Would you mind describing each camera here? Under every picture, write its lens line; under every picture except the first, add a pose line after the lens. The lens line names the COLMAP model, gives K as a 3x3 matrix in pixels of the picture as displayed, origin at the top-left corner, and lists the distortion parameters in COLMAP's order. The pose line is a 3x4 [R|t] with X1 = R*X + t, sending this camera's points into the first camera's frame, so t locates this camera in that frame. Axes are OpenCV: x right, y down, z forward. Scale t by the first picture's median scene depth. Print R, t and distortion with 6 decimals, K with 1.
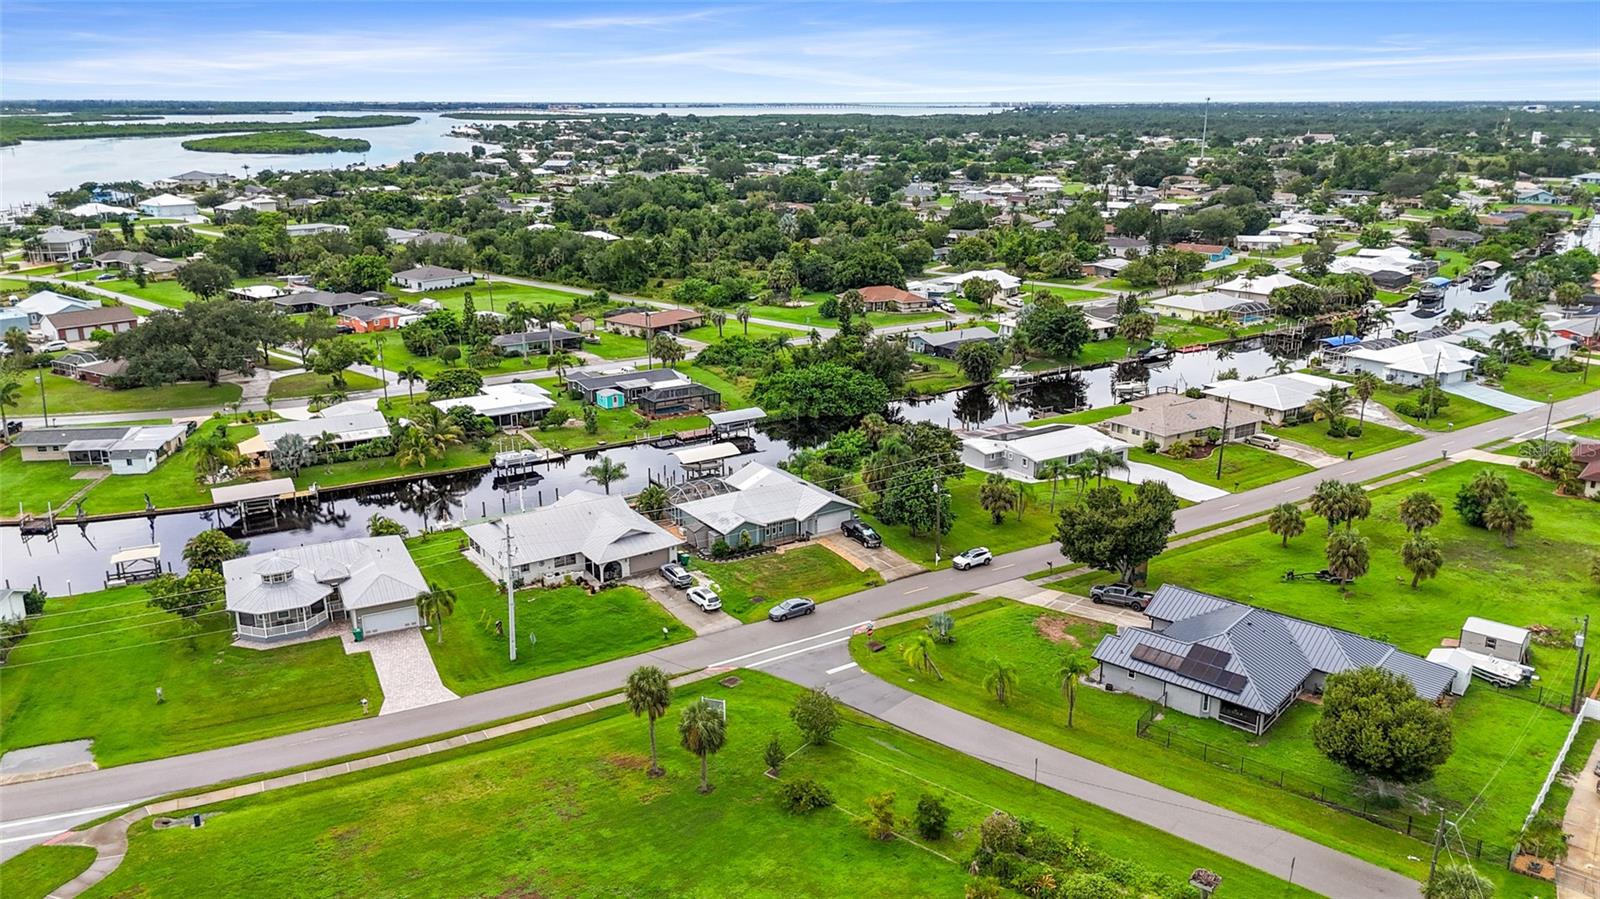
lens RADIAL K [[1165.5, 0, 800.0], [0, 1165.5, 449.5], [0, 0, 1]] dist [-0.002761, -0.001028]
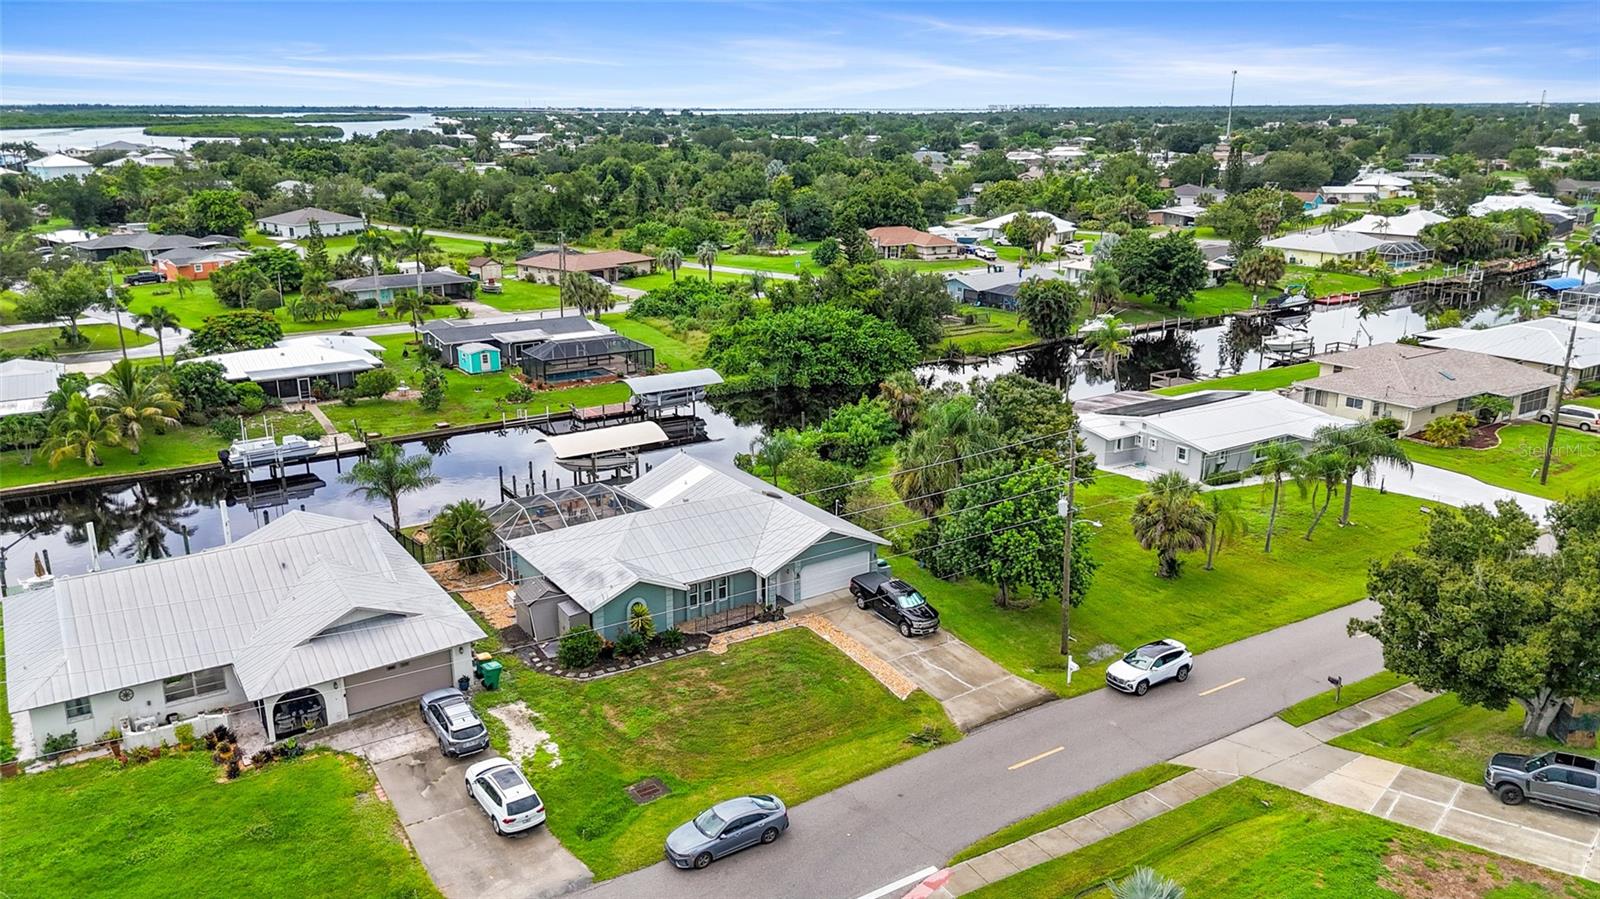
lens RADIAL K [[1165.5, 0, 800.0], [0, 1165.5, 449.5], [0, 0, 1]] dist [-0.002761, -0.001028]
pose [[0.999996, -0.002454, 0.001292, 0.010078], [0.002458, 0.999993, -0.002946, 0.008354], [-0.001284, 0.002949, 0.999995, 0.376689]]
